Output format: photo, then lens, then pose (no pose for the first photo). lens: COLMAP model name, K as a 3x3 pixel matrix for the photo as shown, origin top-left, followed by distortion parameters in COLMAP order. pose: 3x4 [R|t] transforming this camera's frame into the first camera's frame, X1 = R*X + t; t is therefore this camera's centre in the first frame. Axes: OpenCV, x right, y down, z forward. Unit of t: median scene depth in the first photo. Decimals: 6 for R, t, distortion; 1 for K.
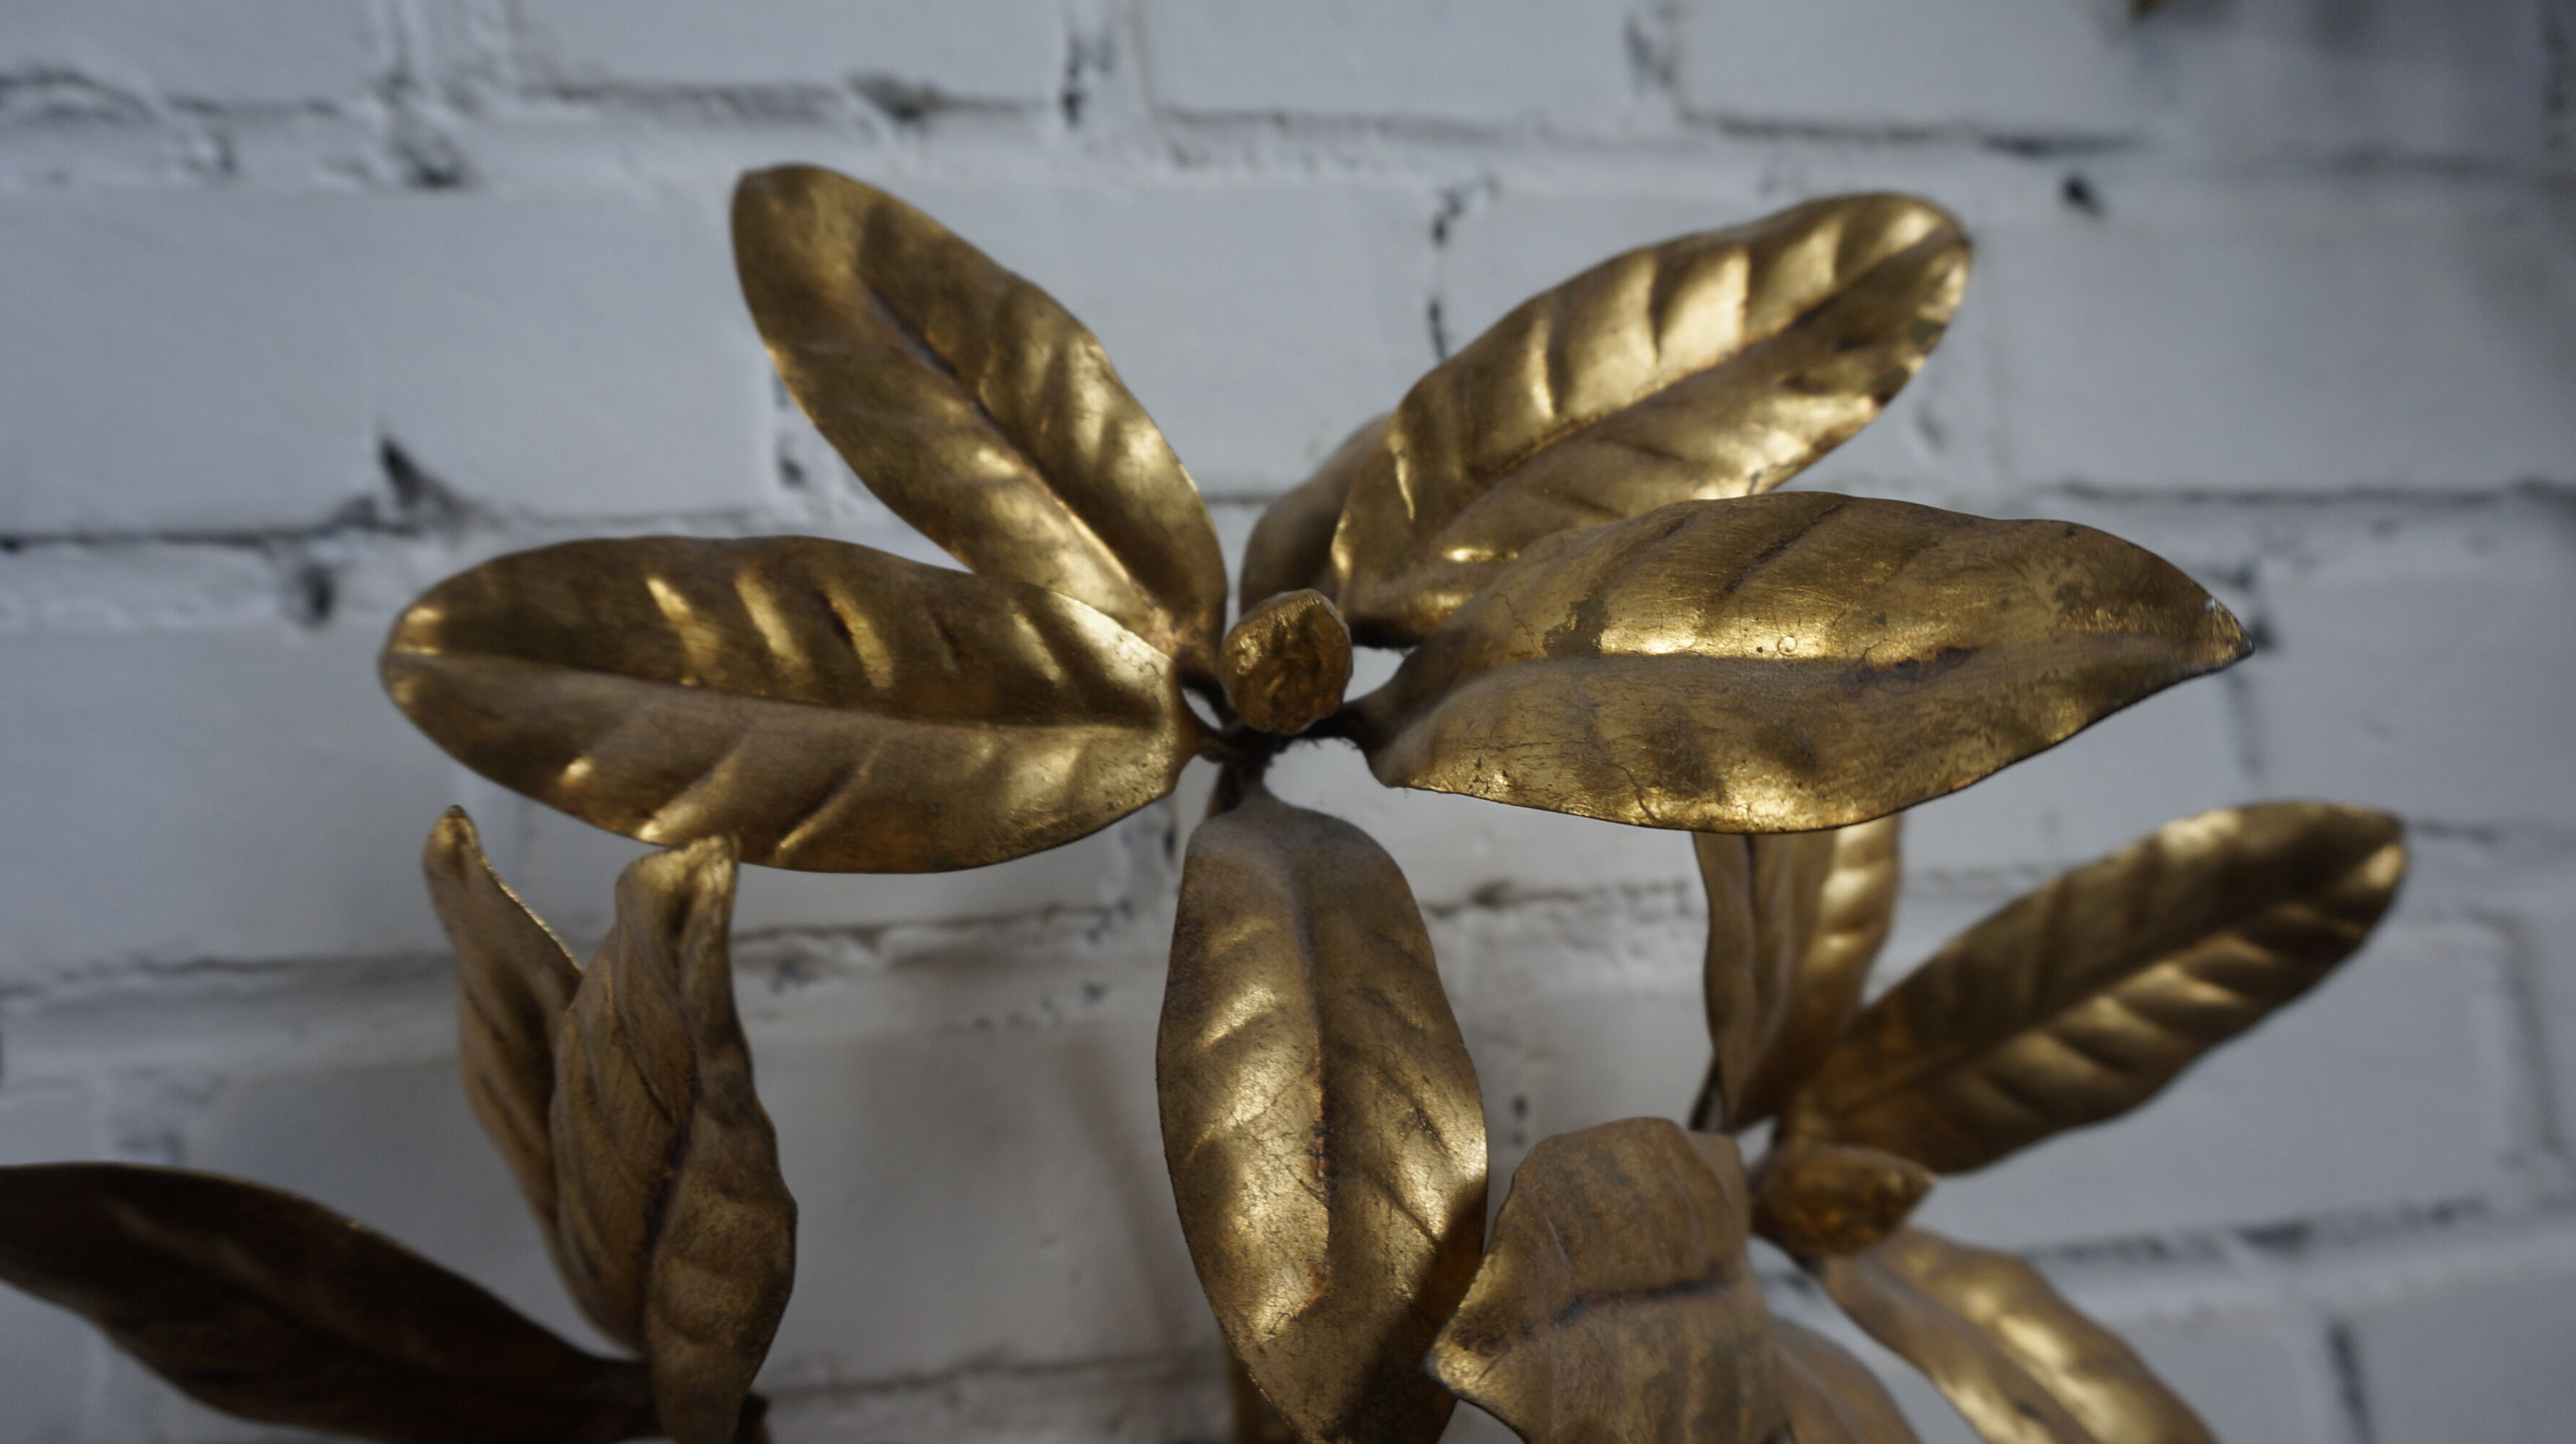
lens RADIAL K [[1770.2, 0, 1295.4], [0, 1770.2, 717.5], [0, 0, 1]] dist [-0.053371, 0.058154]
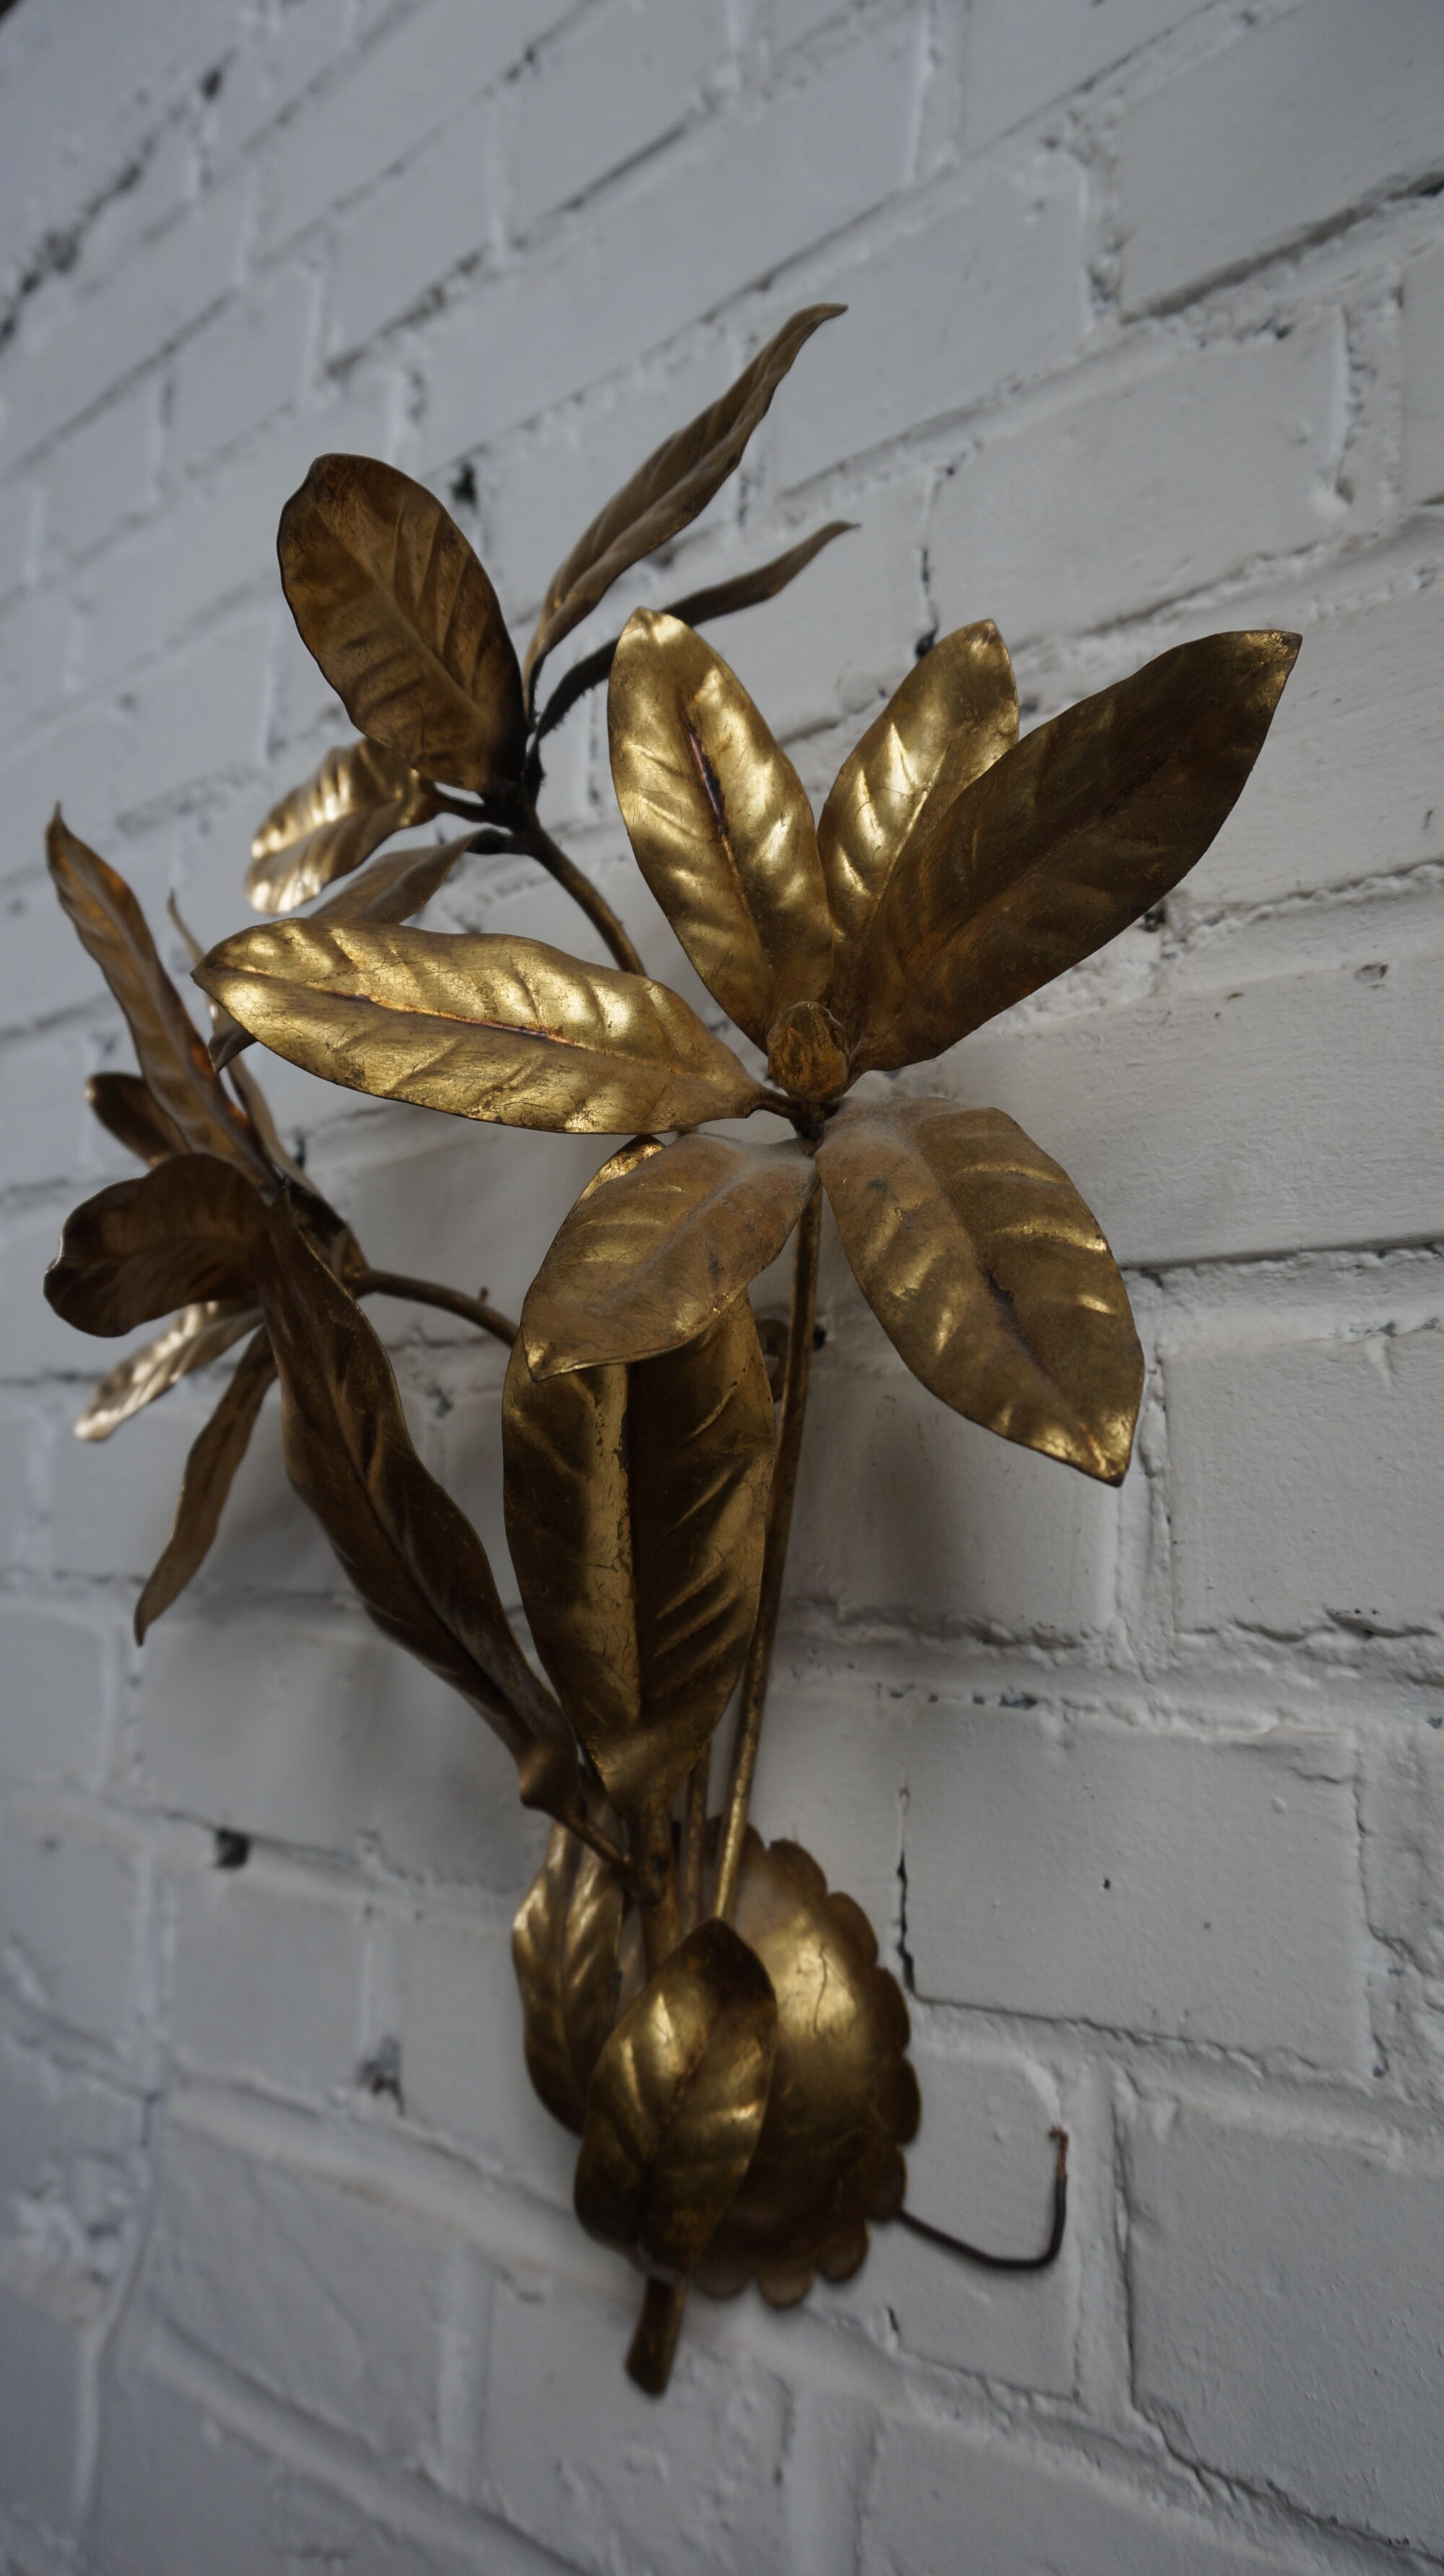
lens RADIAL K [[1770.2, 0, 719.6], [0, 1770.2, 1275.4], [0, 0, 1]] dist [-0.053371, 0.058154]
pose [[0.612020, -0.066064, -0.788078, 1.015781], [-0.016509, 0.995220, -0.096249, 0.446185], [0.790670, 0.071917, 0.608004, 0.129467]]
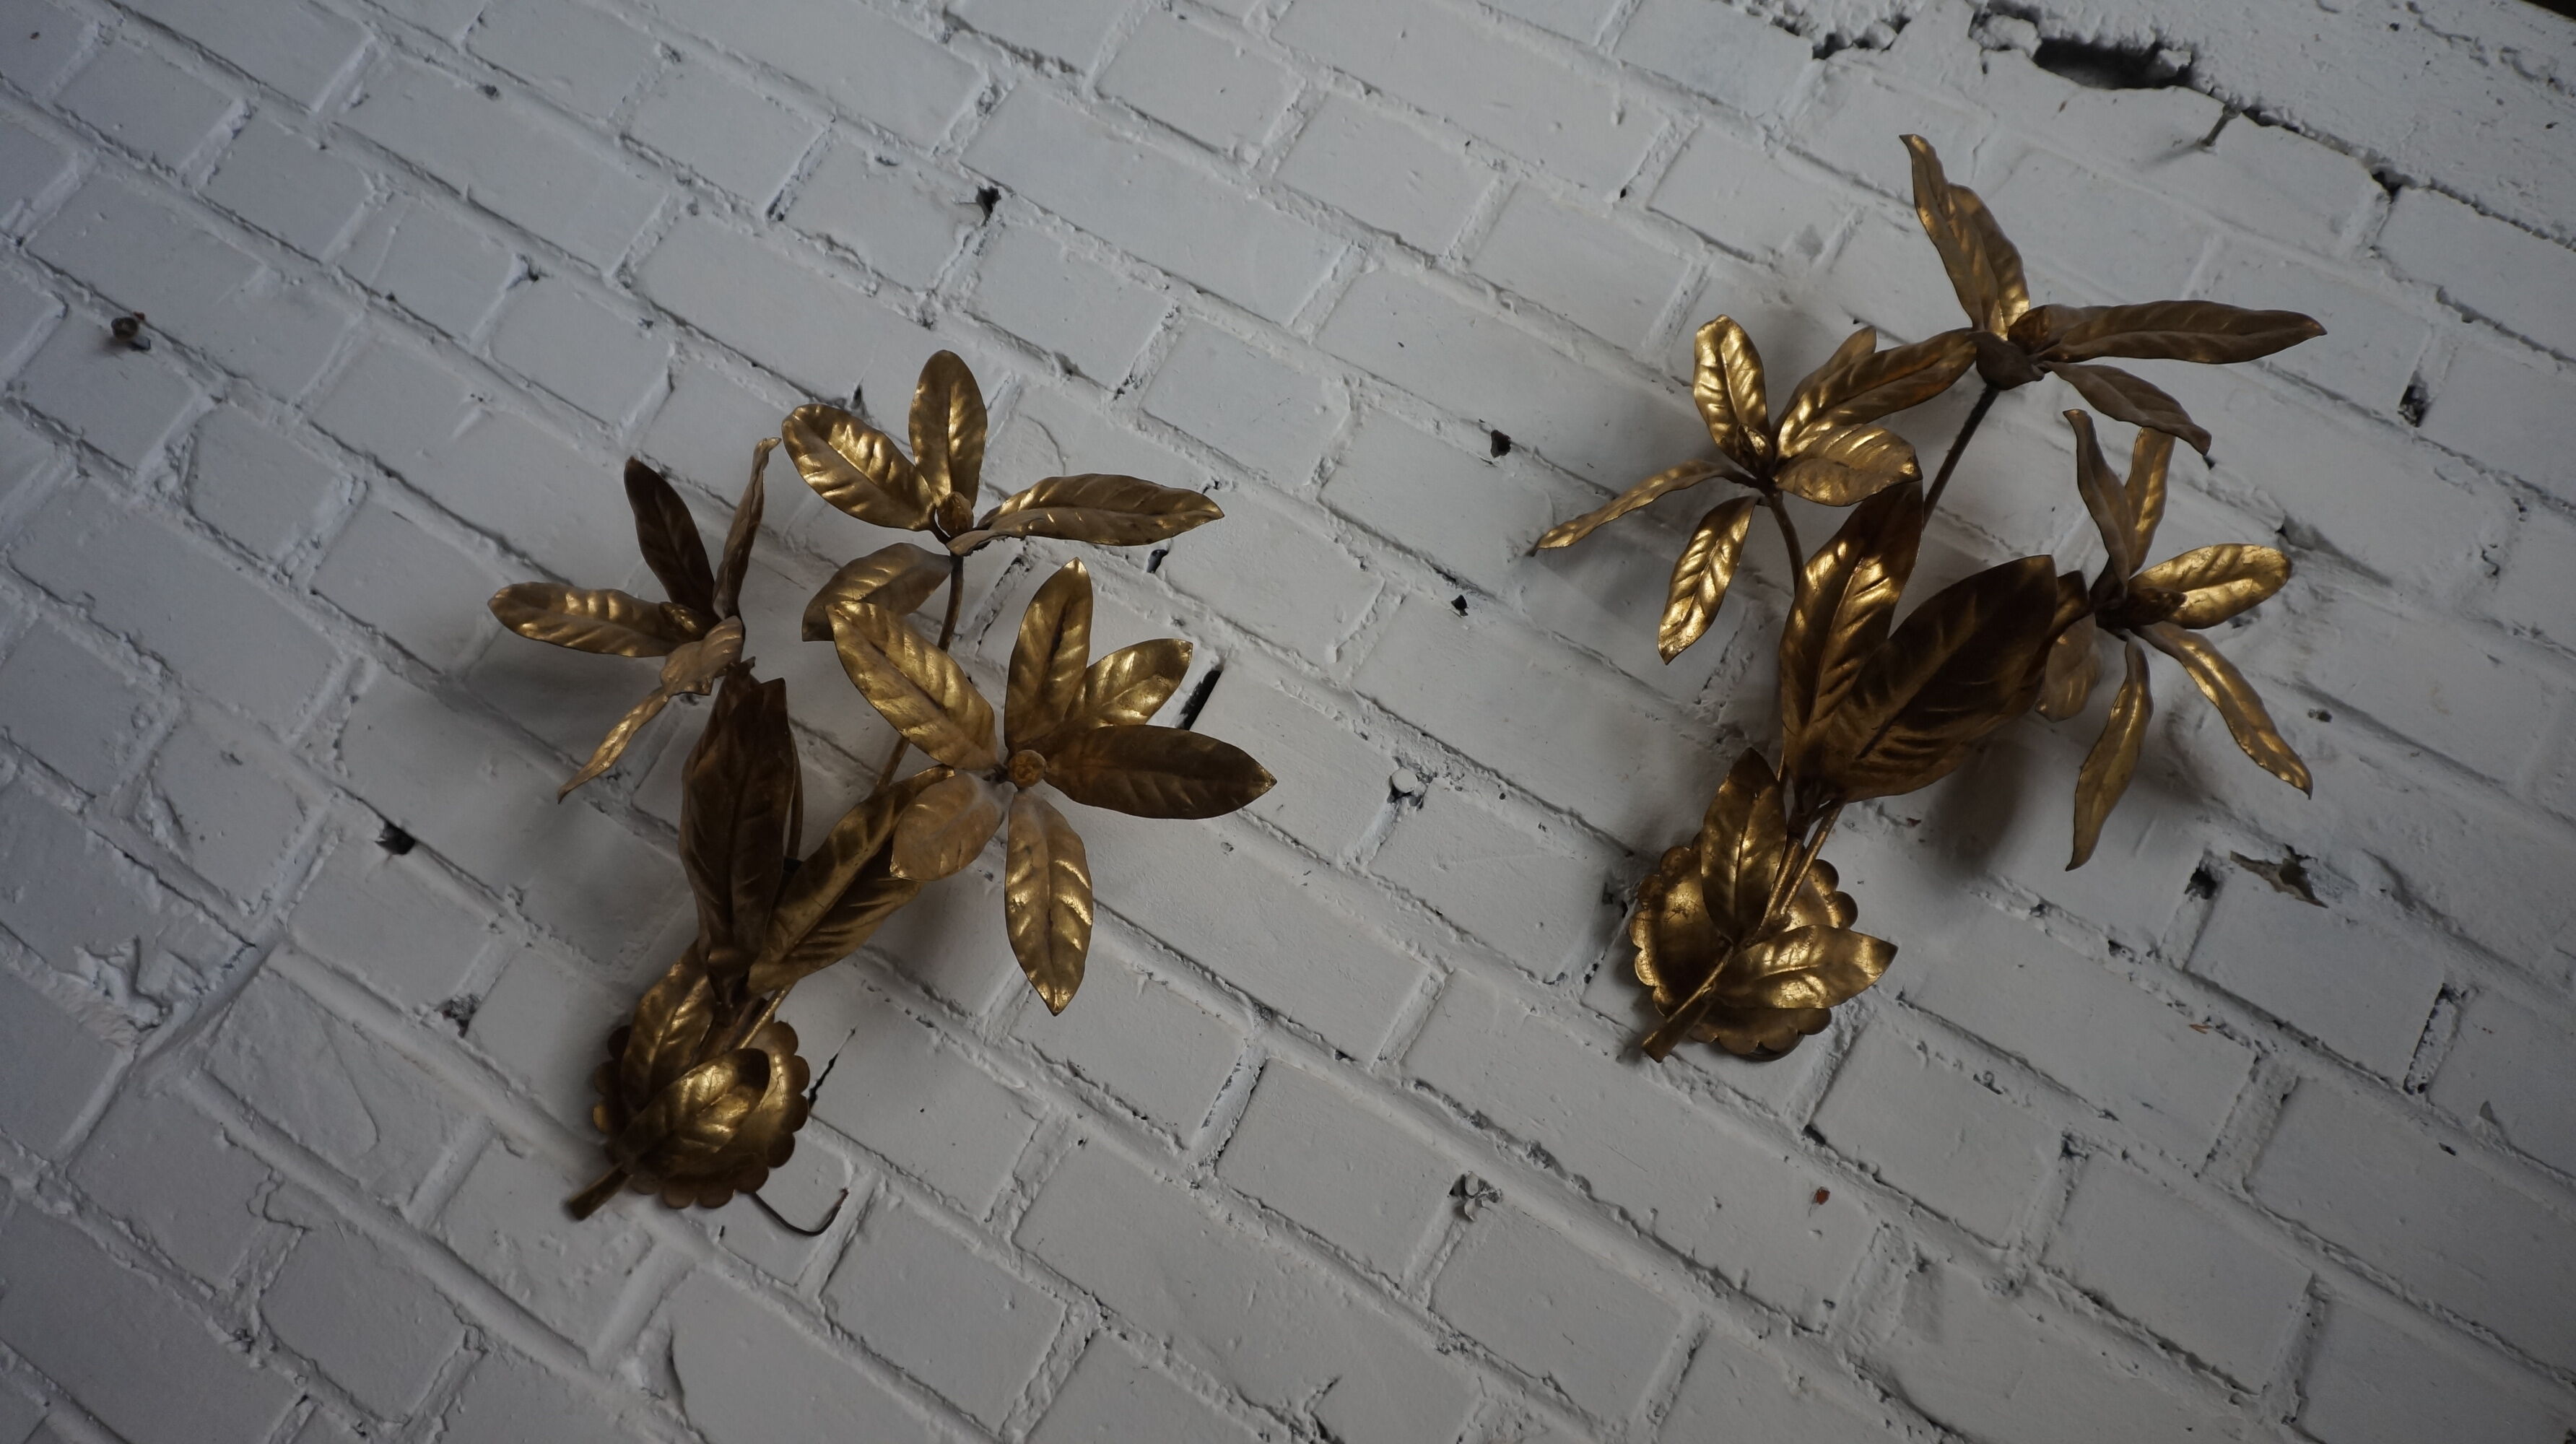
lens RADIAL K [[1799.3, 0, 1288.0], [0, 1799.3, 722.0], [0, 0, 1]] dist [-0.050211, 0.124524]
pose [[0.791530, 0.470011, -0.390603, 1.446159], [-0.541178, 0.836002, -0.090700, 0.193621], [0.283915, 0.283177, 0.916080, -1.368954]]
